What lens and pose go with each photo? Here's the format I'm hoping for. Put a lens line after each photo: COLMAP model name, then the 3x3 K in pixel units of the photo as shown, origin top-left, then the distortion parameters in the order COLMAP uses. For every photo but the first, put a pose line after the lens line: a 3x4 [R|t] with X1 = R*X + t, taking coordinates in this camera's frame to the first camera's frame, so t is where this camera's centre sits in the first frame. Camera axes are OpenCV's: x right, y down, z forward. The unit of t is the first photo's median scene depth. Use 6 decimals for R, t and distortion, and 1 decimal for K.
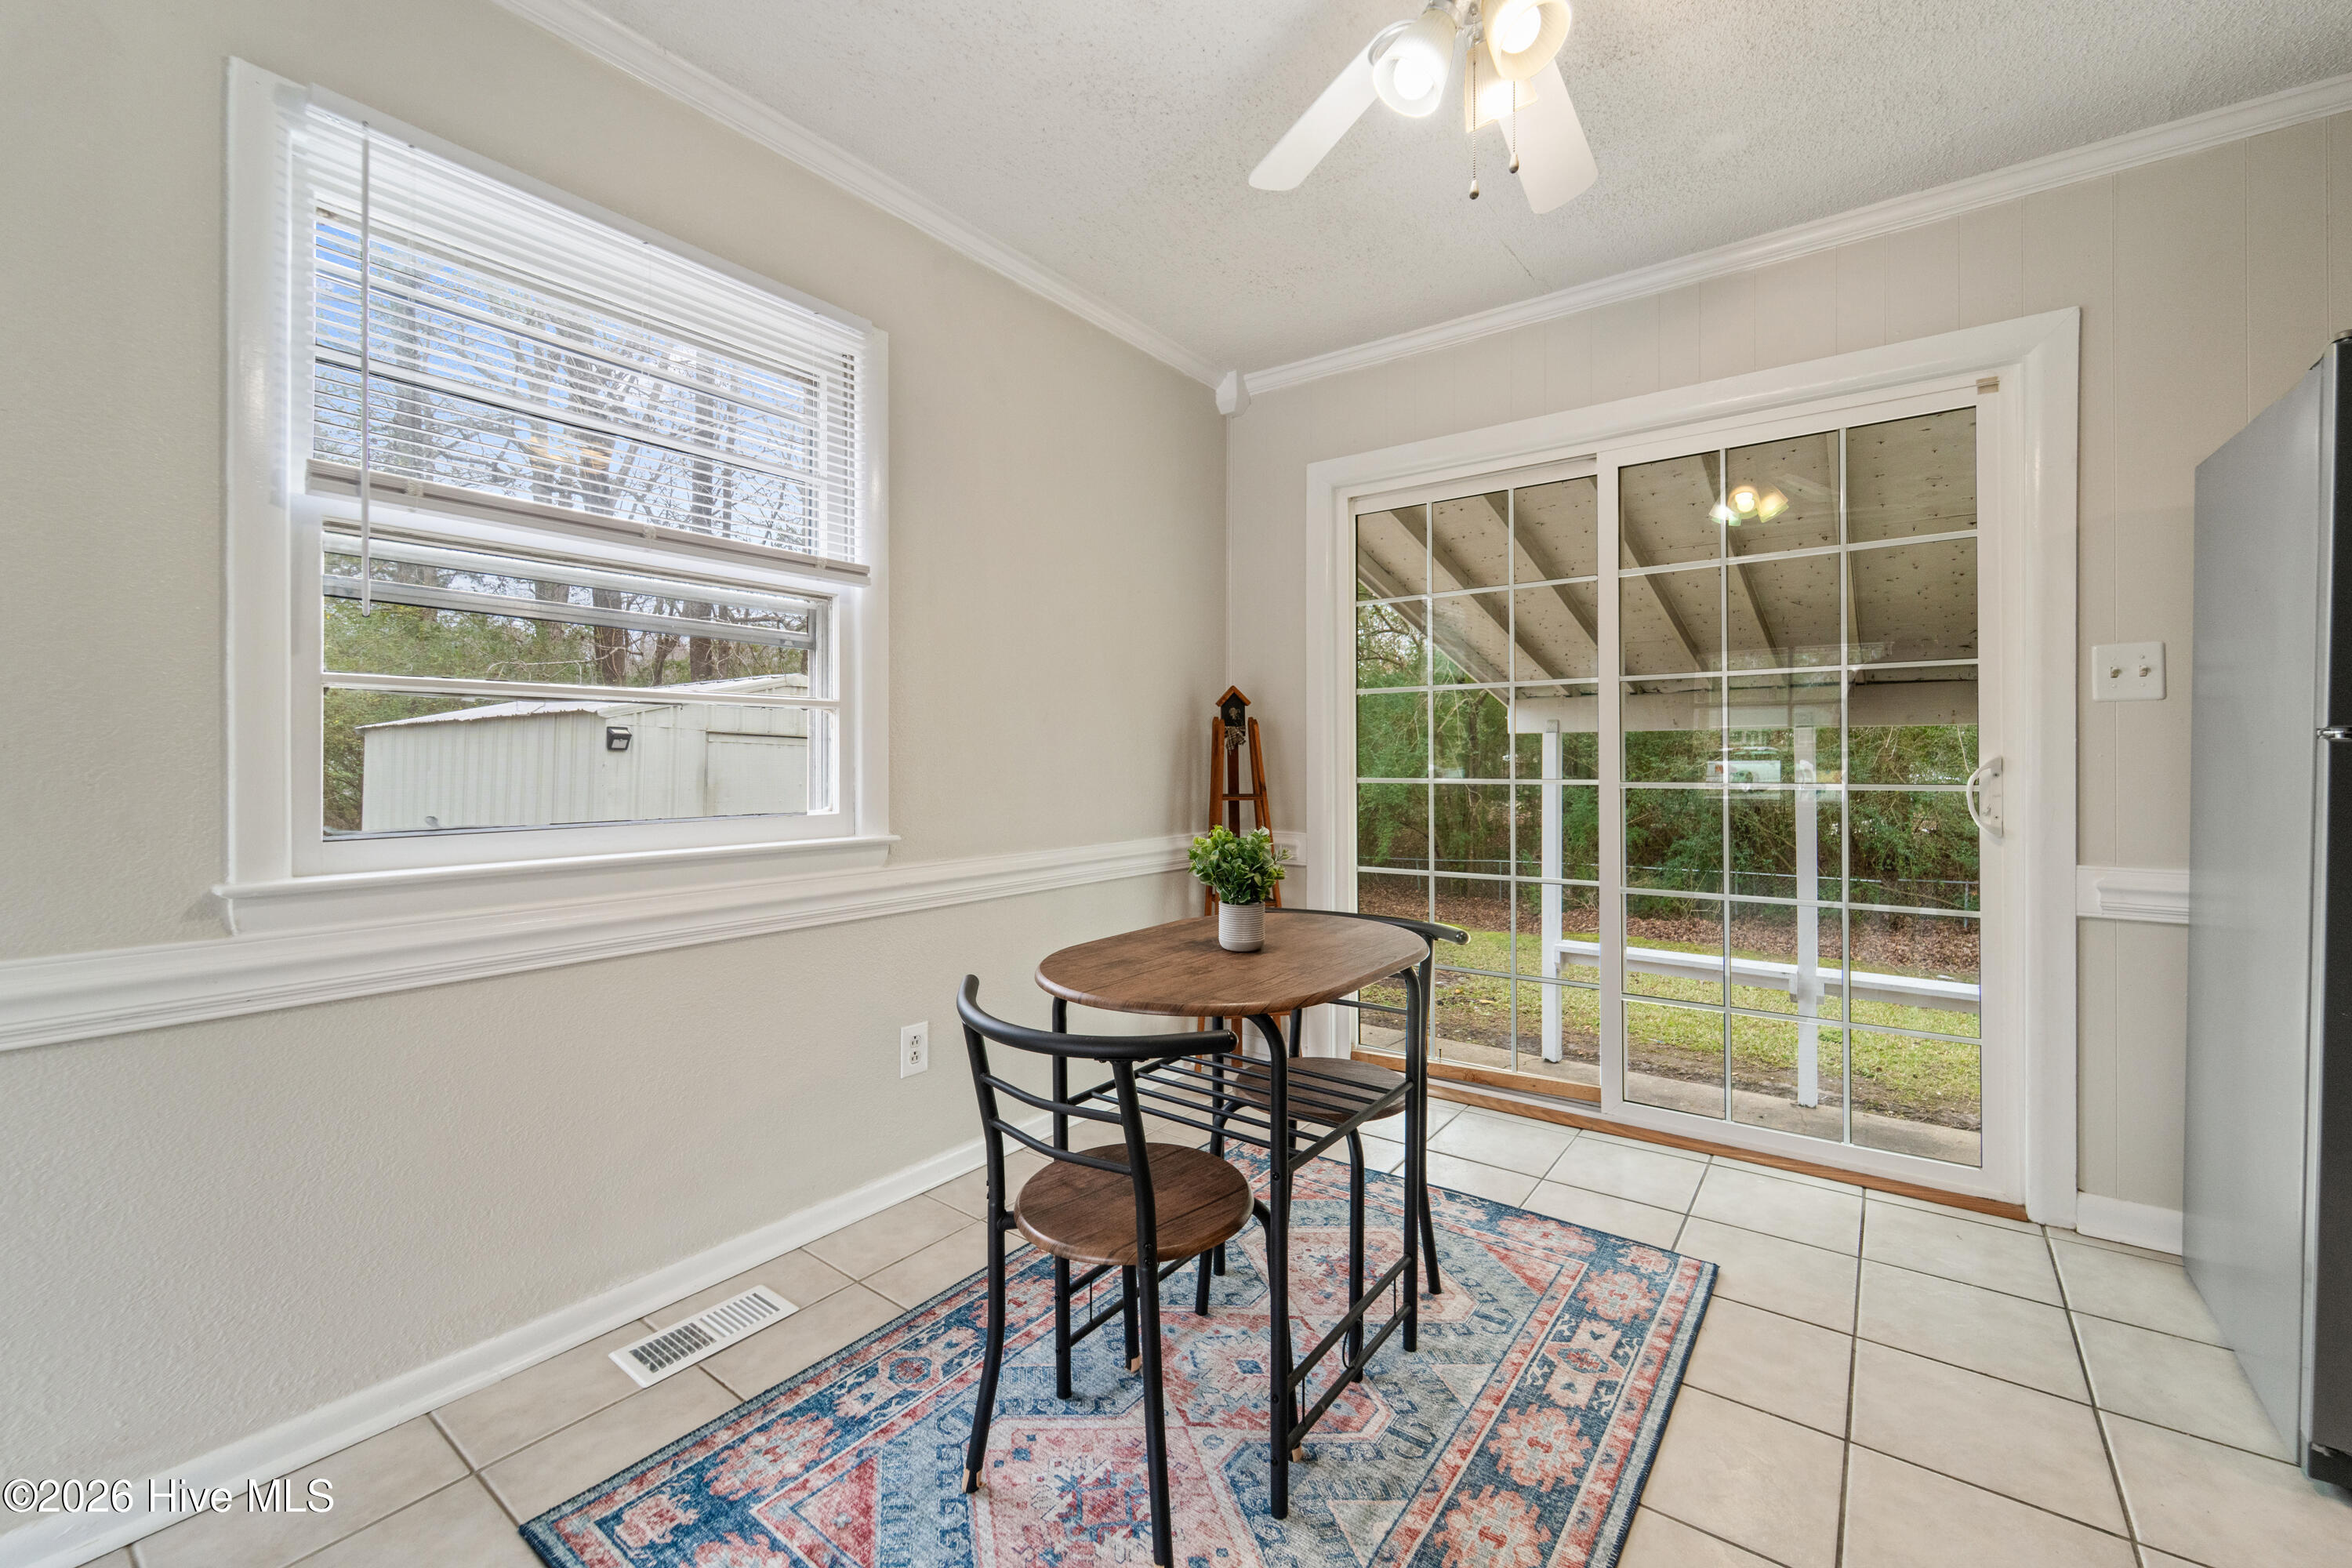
lens RADIAL K [[959.5, 0, 1188.9], [0, 959.5, 764.5], [0, 0, 1]] dist [0.002537, -0.002428]
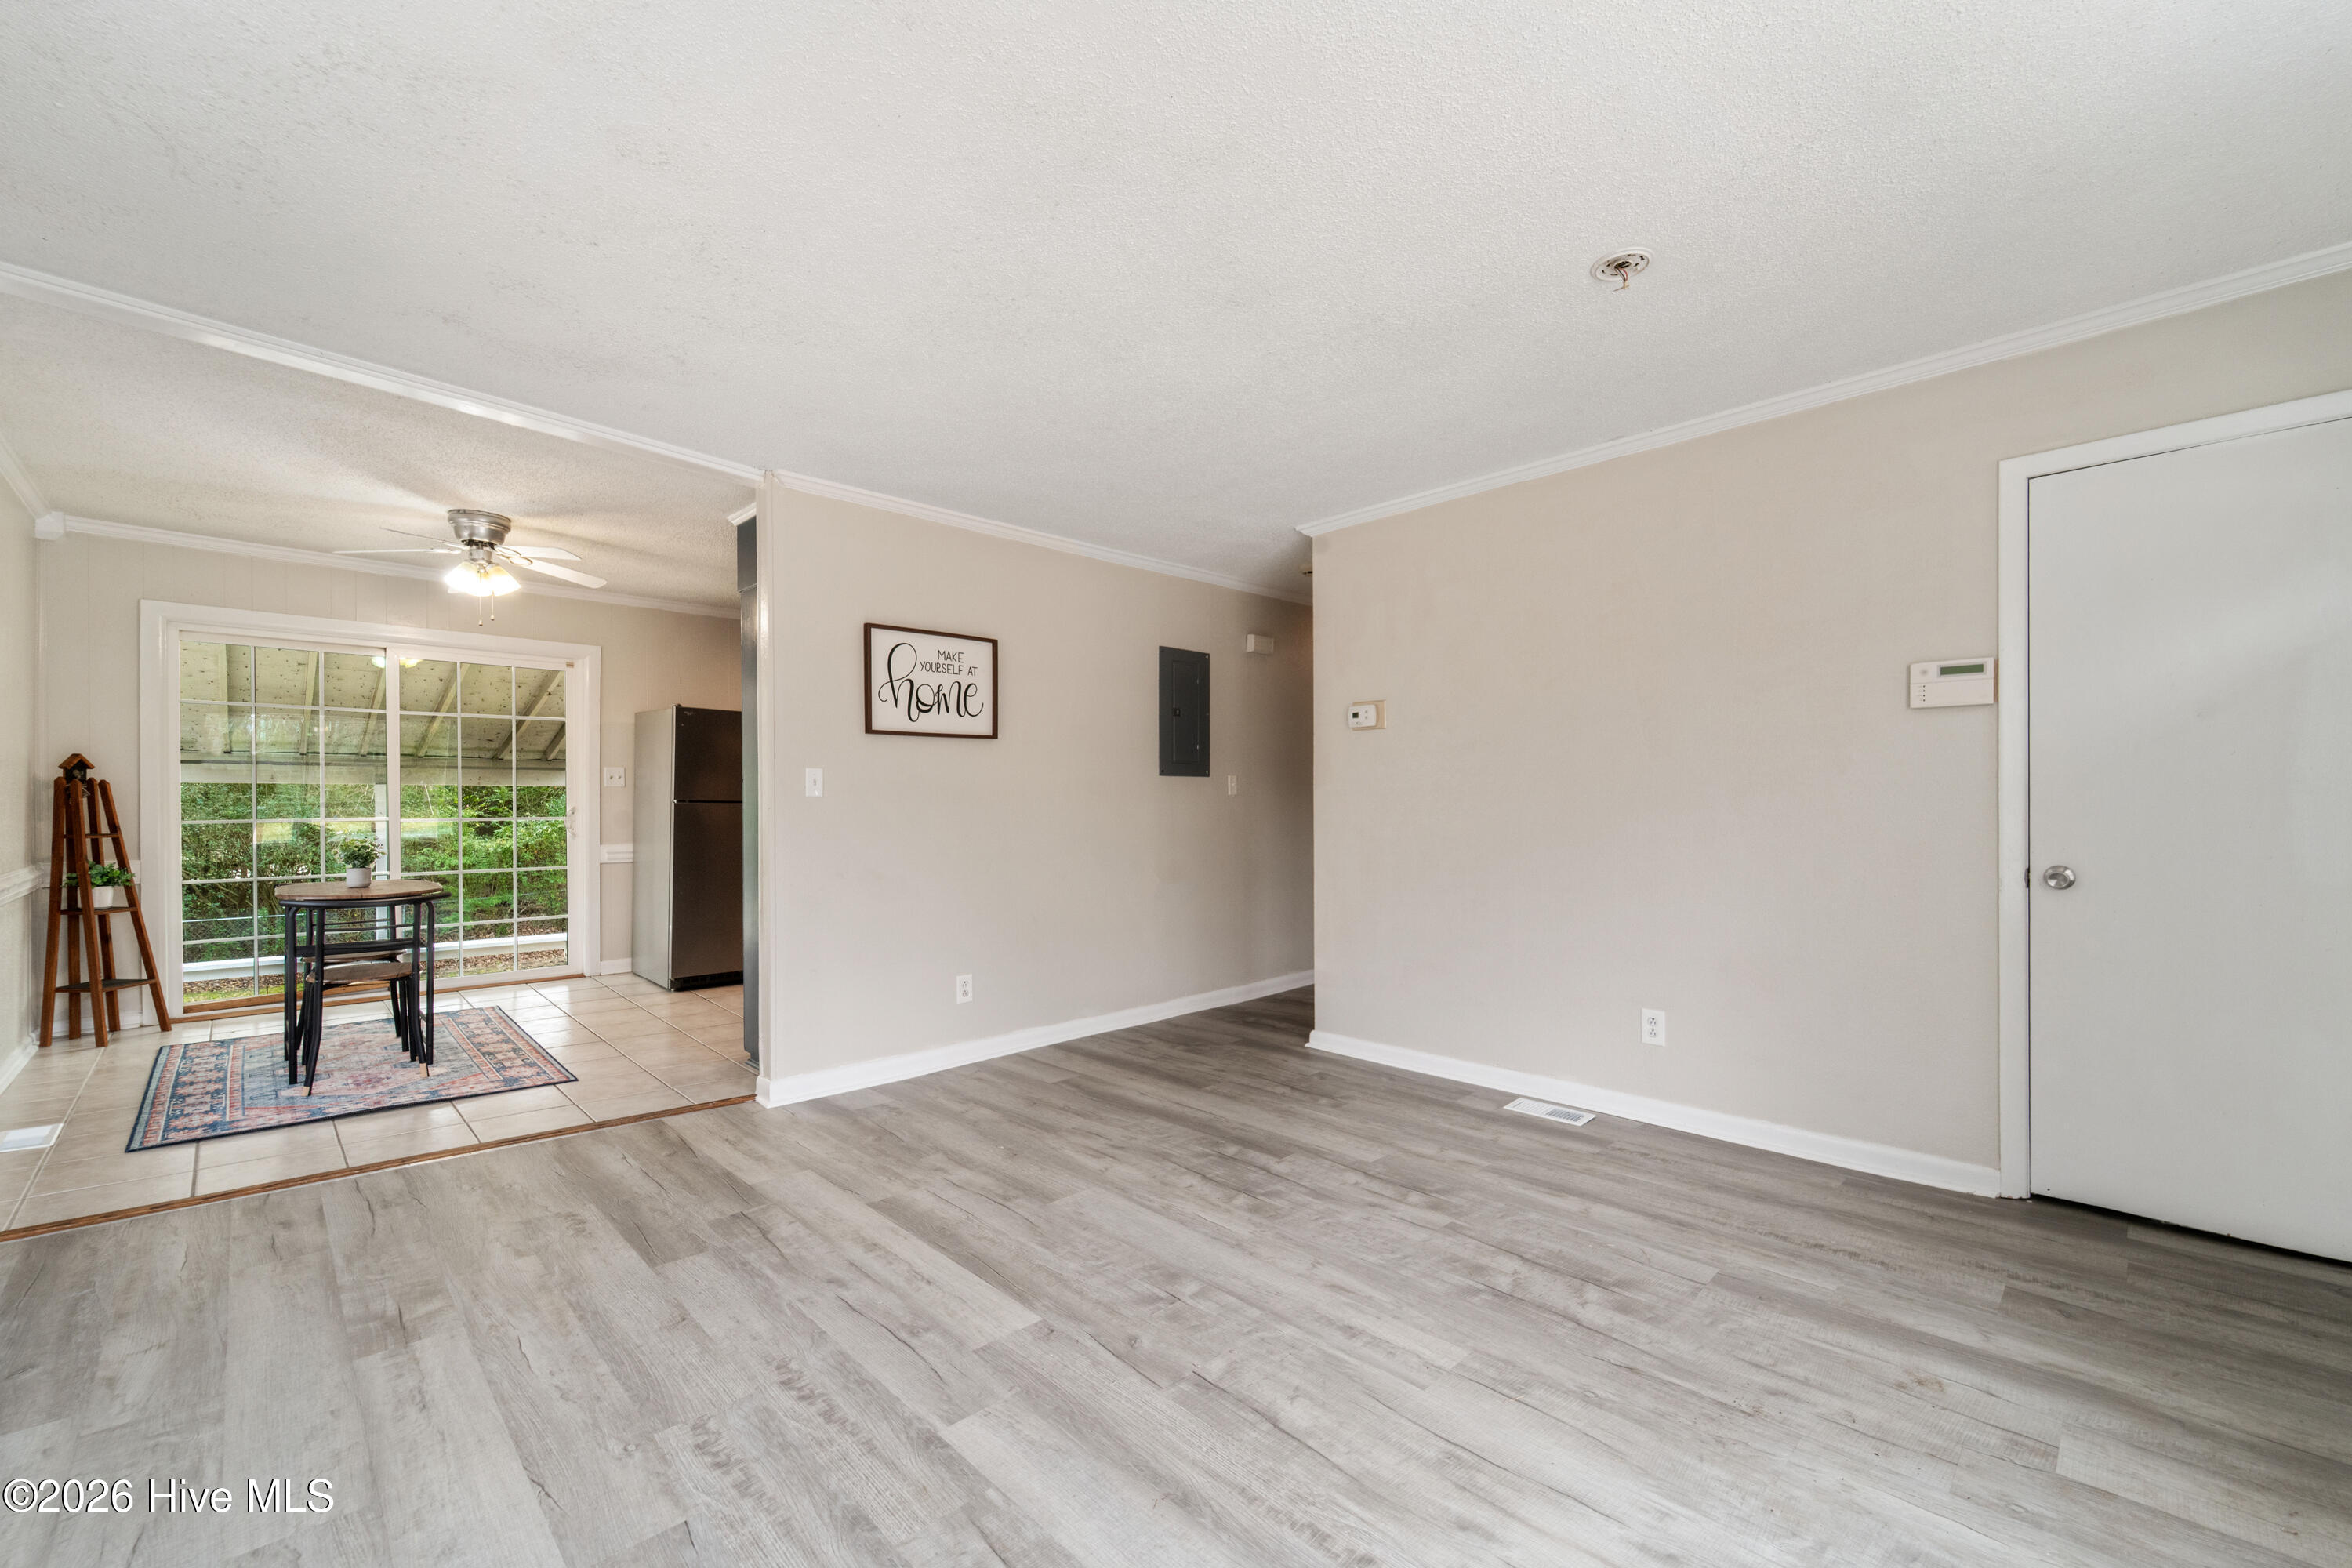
lens RADIAL K [[959.5, 0, 1185.6], [0, 959.5, 806.6], [0, 0, 1]] dist [0.002537, -0.002428]
pose [[0.152133, -0.003197, 0.988355, -1.516961], [0.003247, 0.999991, 0.002734, -0.009362], [-0.988355, 0.002793, 0.152142, -1.068604]]
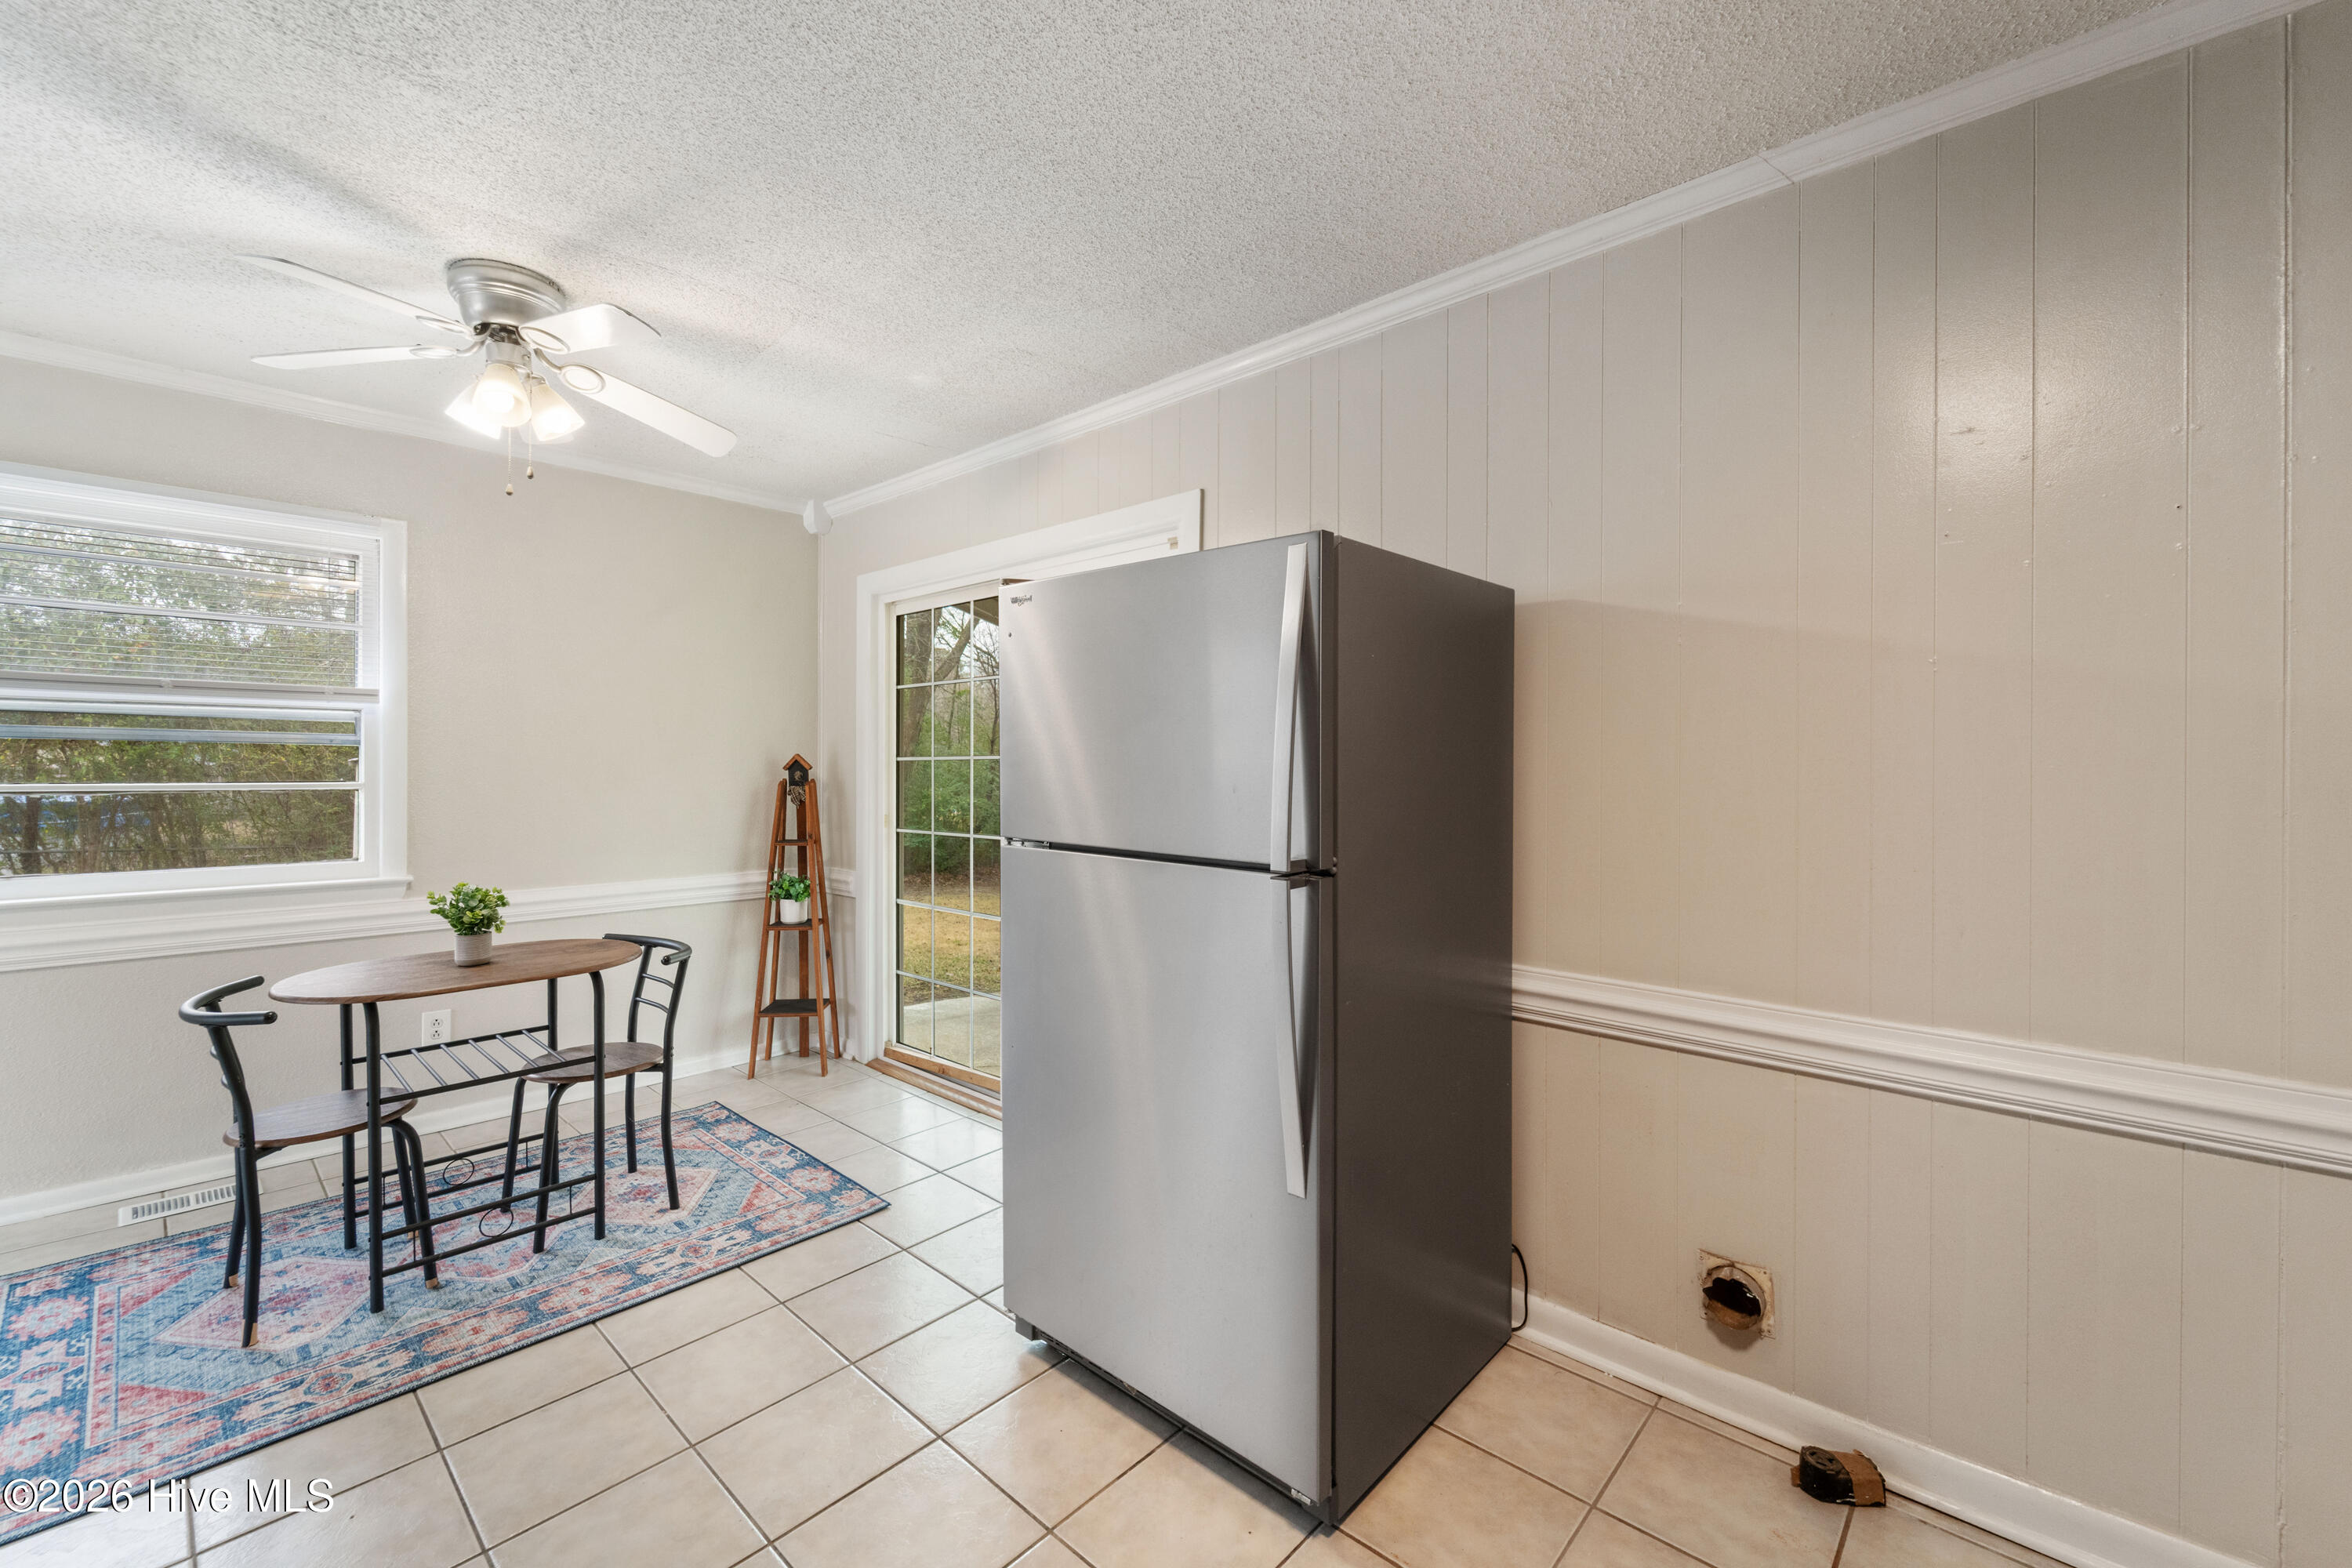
lens RADIAL K [[959.5, 0, 1173.6], [0, 959.5, 772.8], [0, 0, 1]] dist [0.002537, -0.002428]
pose [[0.993527, 0.004731, -0.113494, 0.988137], [-0.004727, 0.999989, 0.000299, -0.086427], [0.113494, 0.000239, 0.993539, -0.284967]]
